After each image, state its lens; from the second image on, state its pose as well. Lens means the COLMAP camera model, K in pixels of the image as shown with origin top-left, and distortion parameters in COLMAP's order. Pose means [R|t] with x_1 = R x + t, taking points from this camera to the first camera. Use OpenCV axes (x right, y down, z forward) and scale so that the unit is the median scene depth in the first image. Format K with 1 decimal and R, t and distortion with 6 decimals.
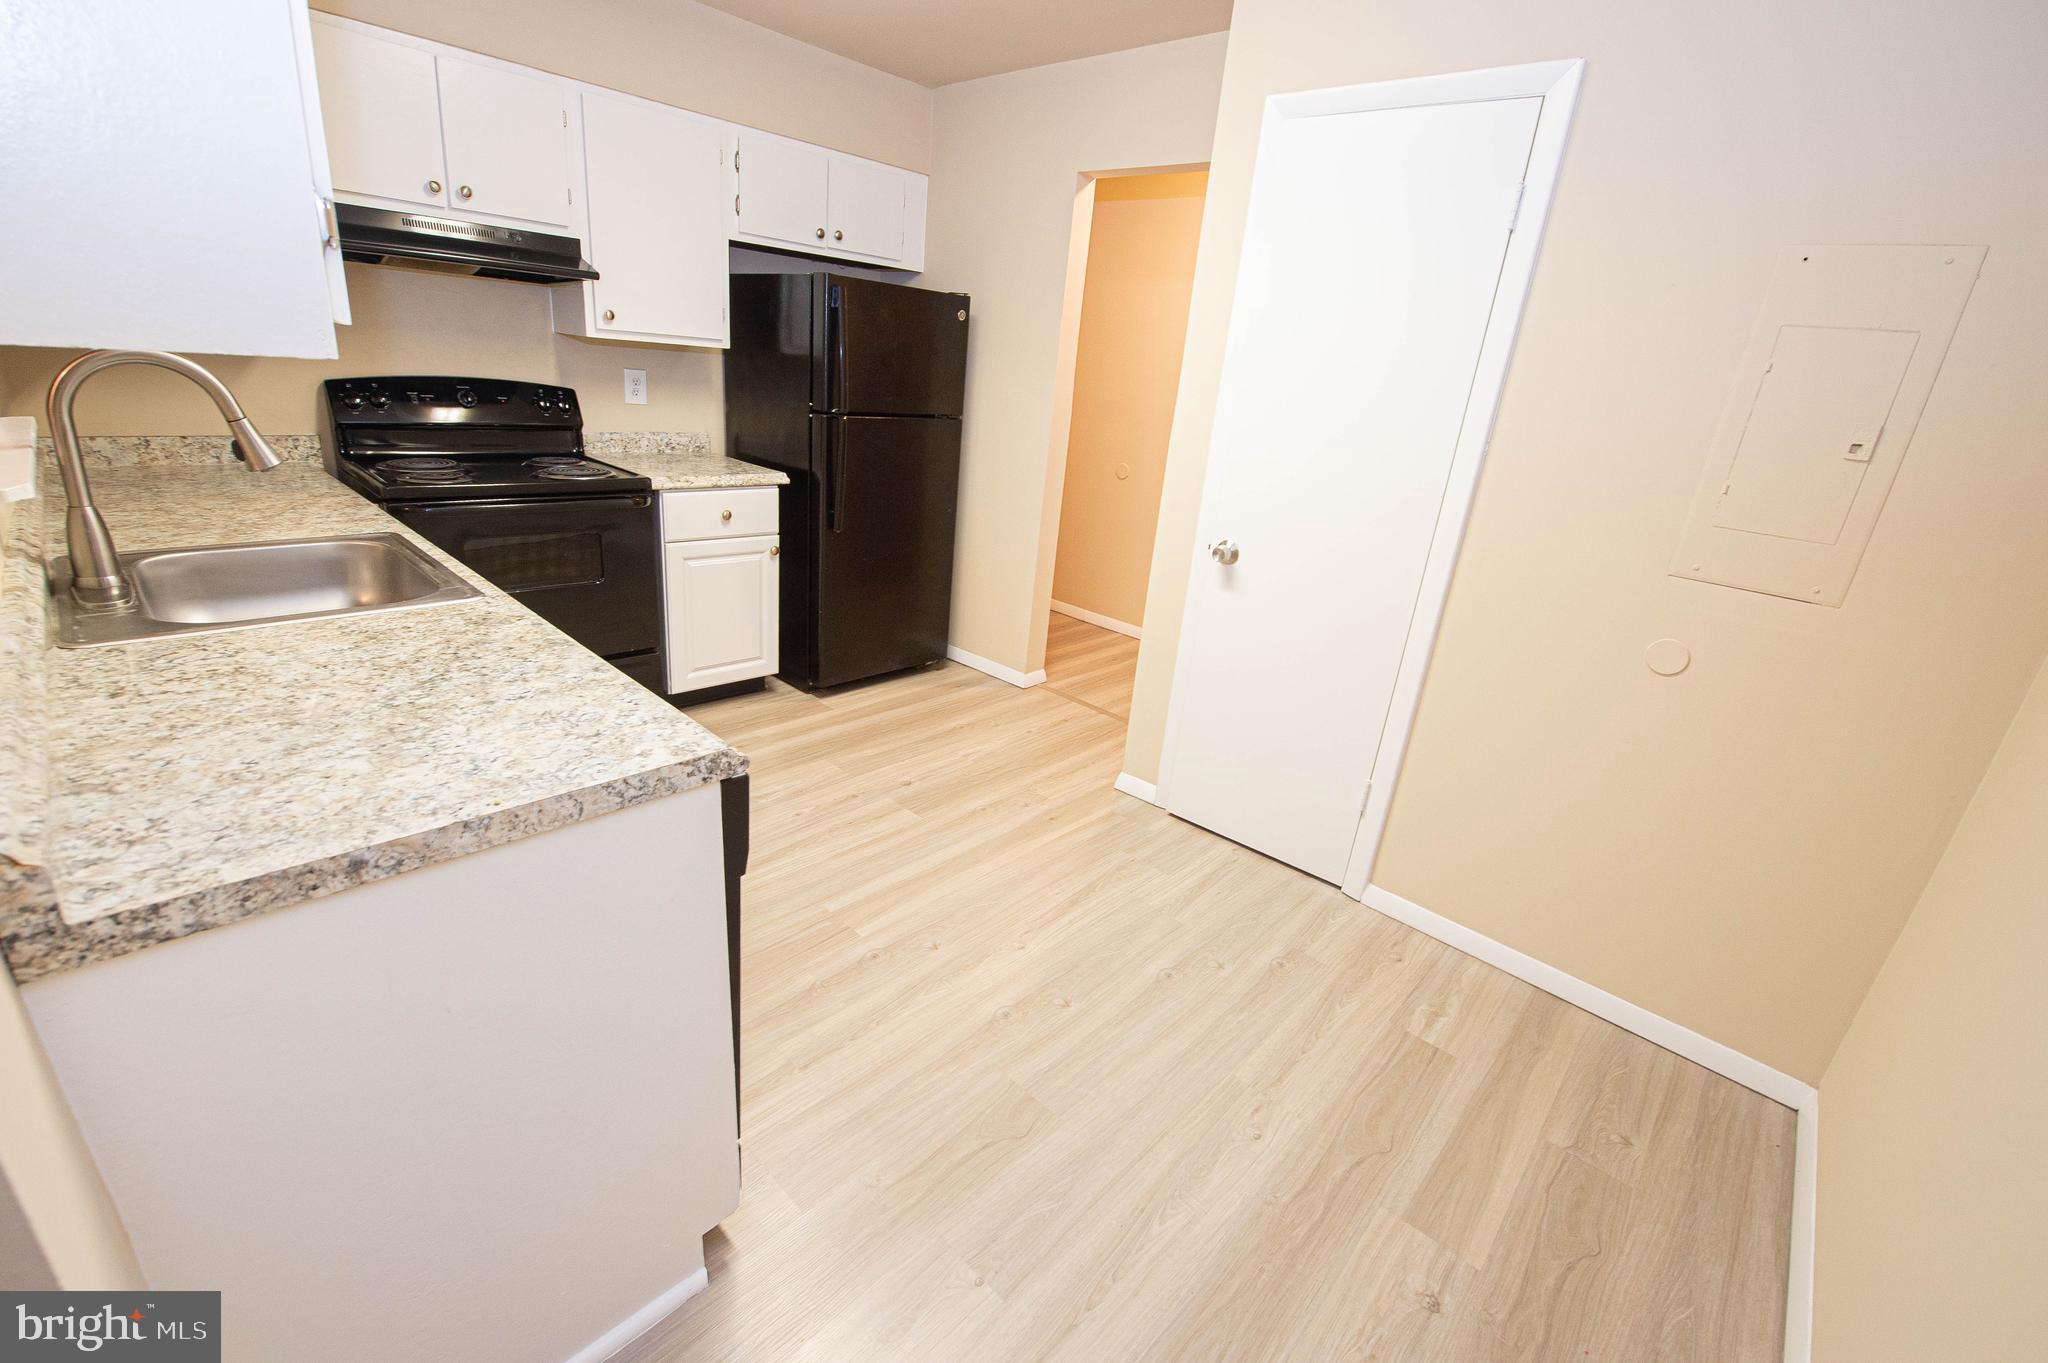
lens RADIAL K [[850.6, 0, 1015.5], [0, 850.6, 684.5], [0, 0, 1]] dist [-0.016830, -0.002241]
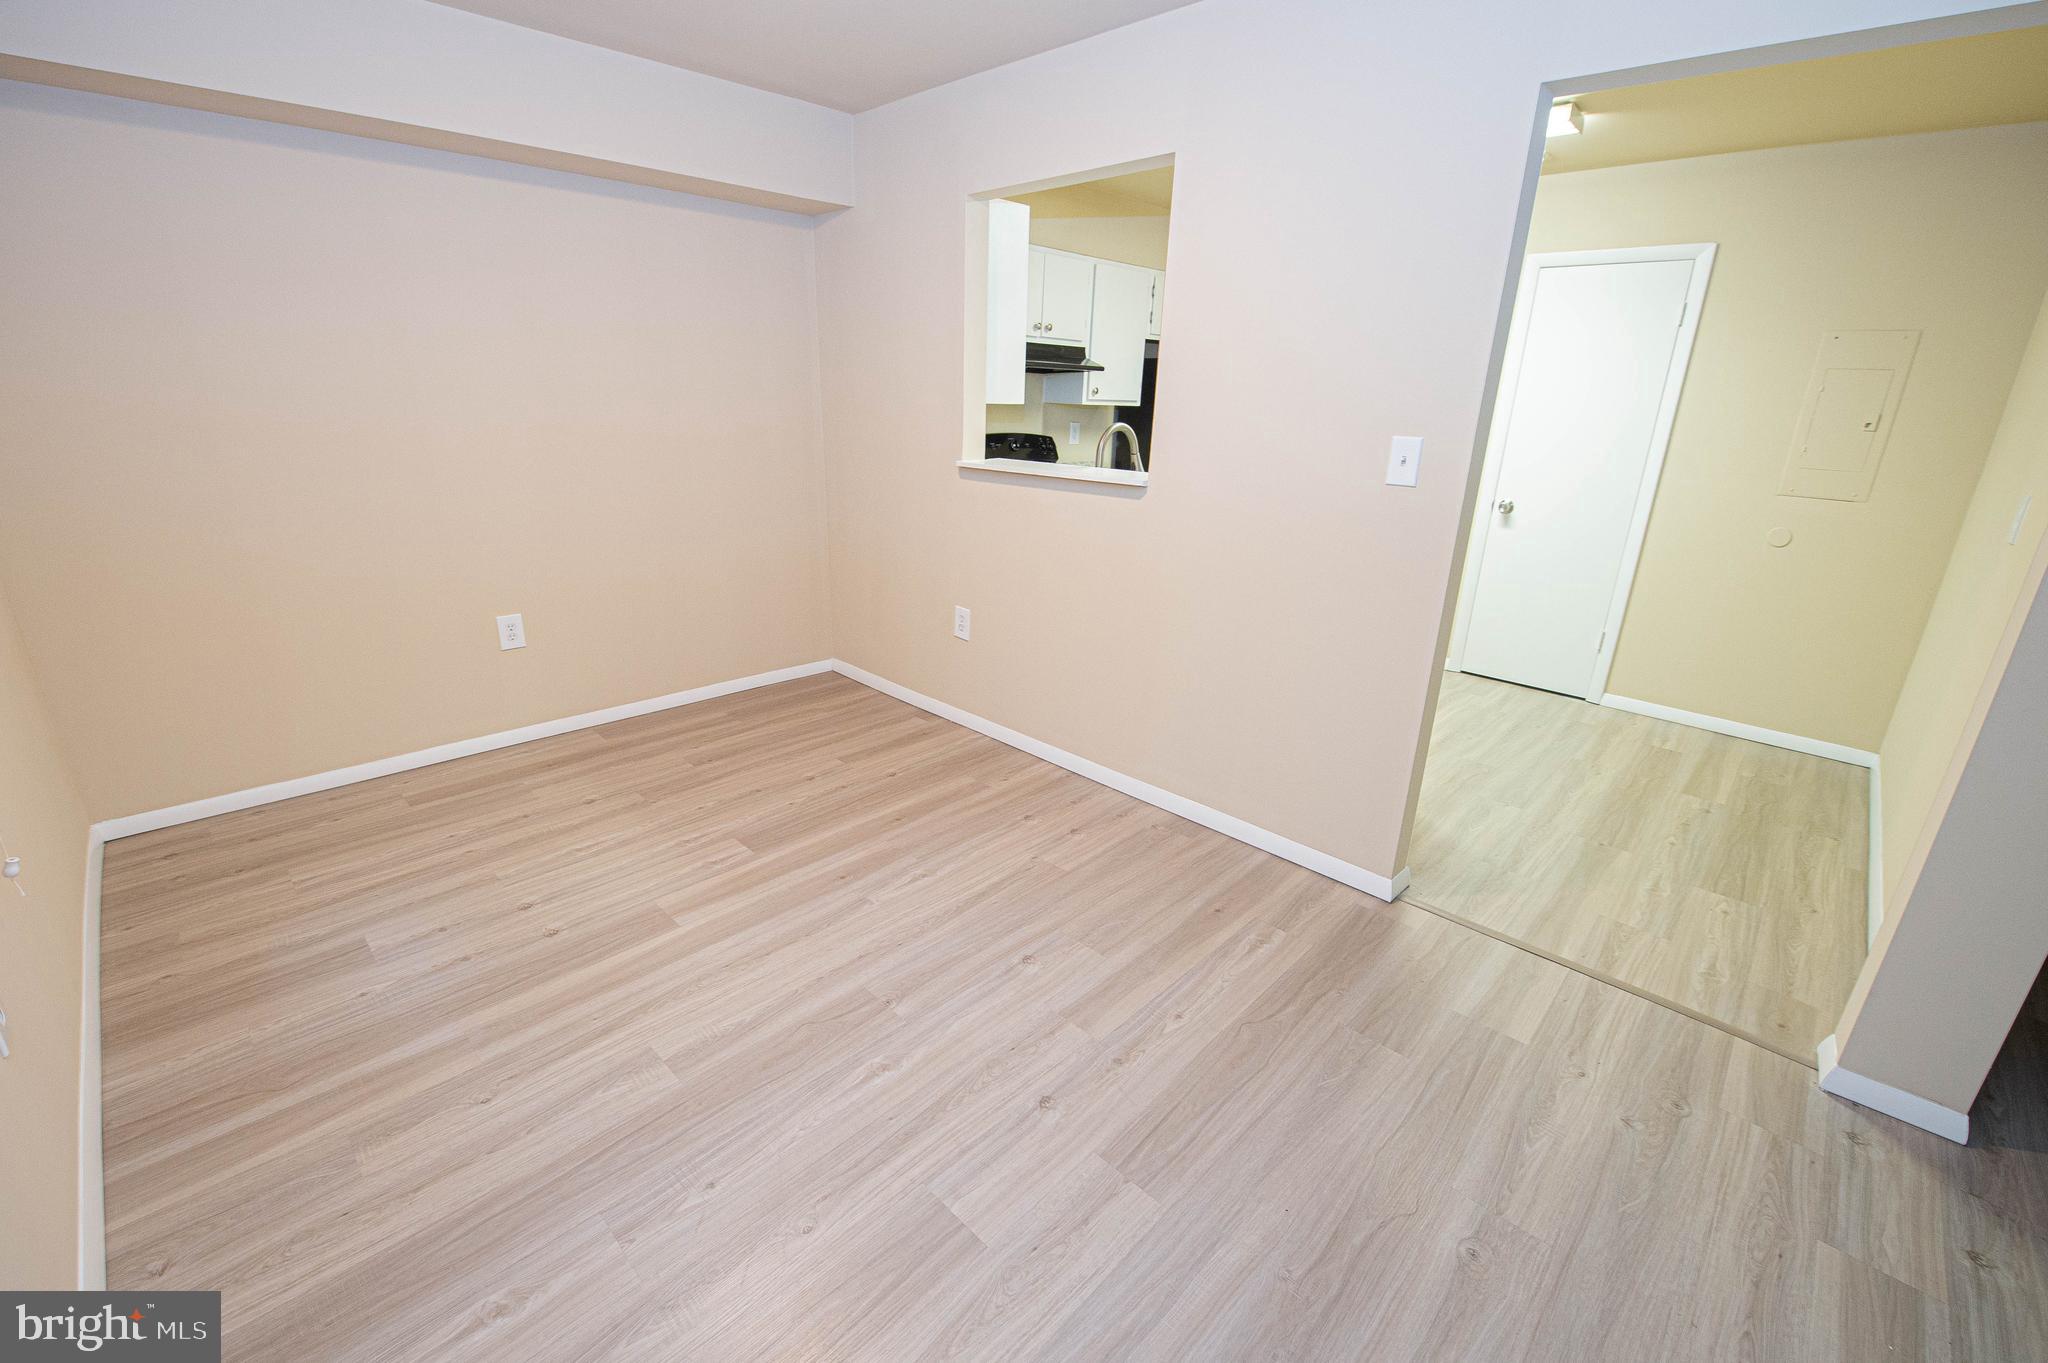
lens RADIAL K [[850.6, 0, 1015.5], [0, 850.6, 684.5], [0, 0, 1]] dist [-0.016830, -0.002241]
pose [[0.997833, -0.050374, -0.042329, -0.793690], [0.048902, 0.998186, -0.035128, 0.248543], [0.044021, 0.032982, 0.998486, -0.859271]]
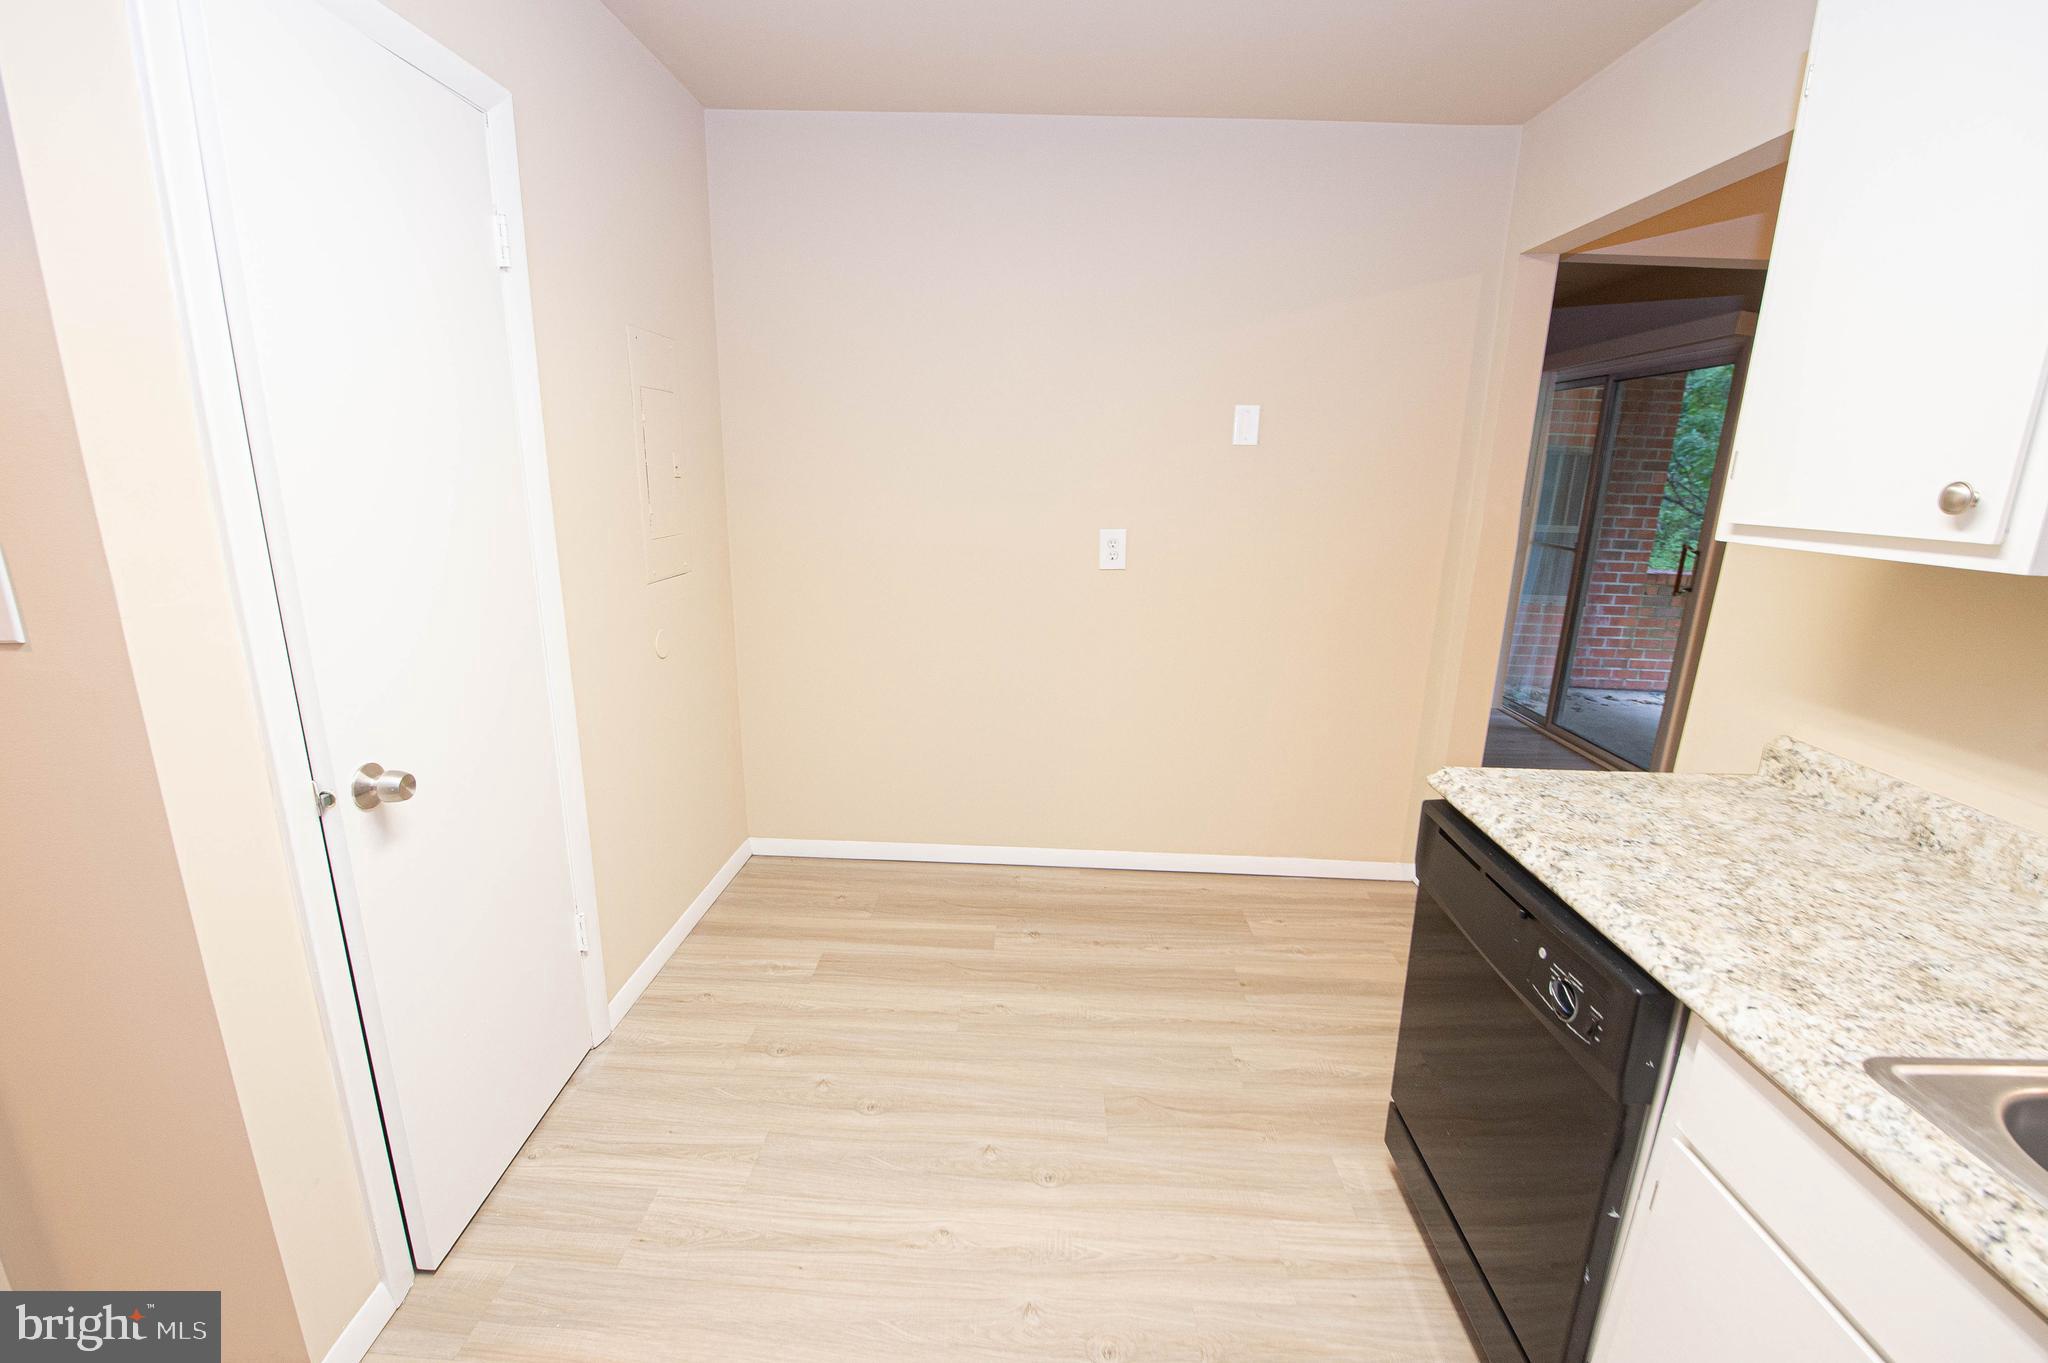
lens RADIAL K [[850.6, 0, 1015.5], [0, 850.6, 684.5], [0, 0, 1]] dist [-0.016830, -0.002241]
pose [[-0.653632, -0.292966, 0.697808, -0.411119], [0.188553, 0.829922, 0.525049, -0.469858], [-0.732948, 0.474763, -0.487224, 1.080722]]
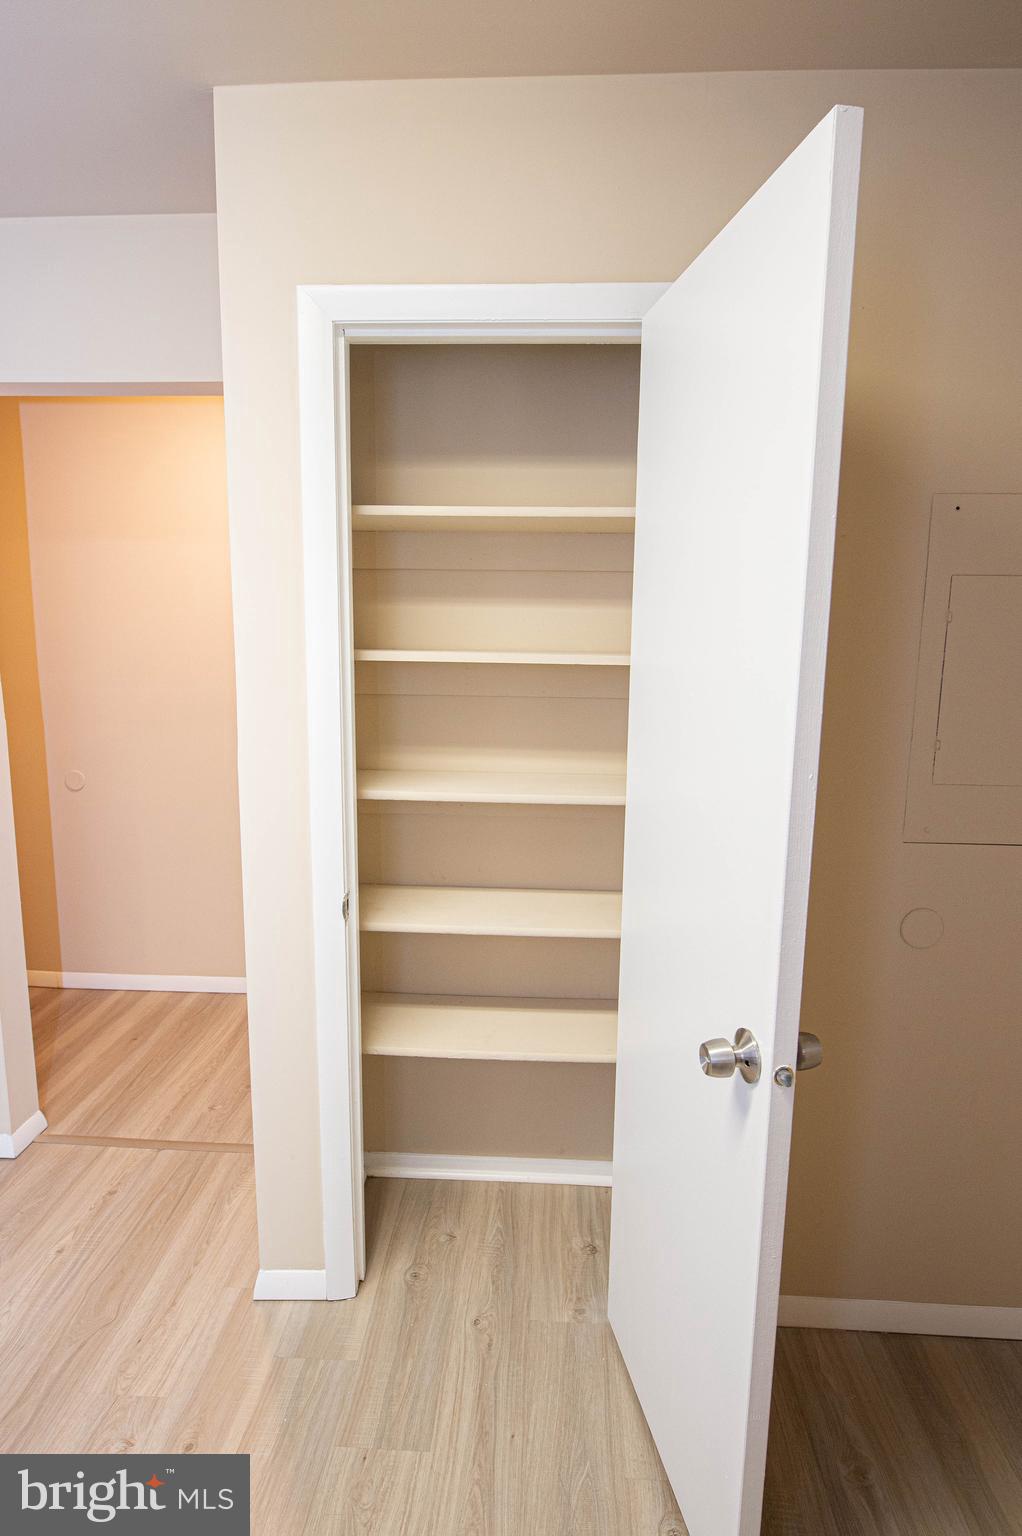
lens RADIAL K [[810.5, 0, 511.0], [0, 810.5, 768.0], [0, 0, 1]] dist [-0.002720, -0.000740]
pose [[0.758934, -0.166563, 0.629505, -0.070950], [0.278125, 0.957031, -0.082084, -0.213409], [-0.588783, 0.237378, 0.772649, 0.464654]]
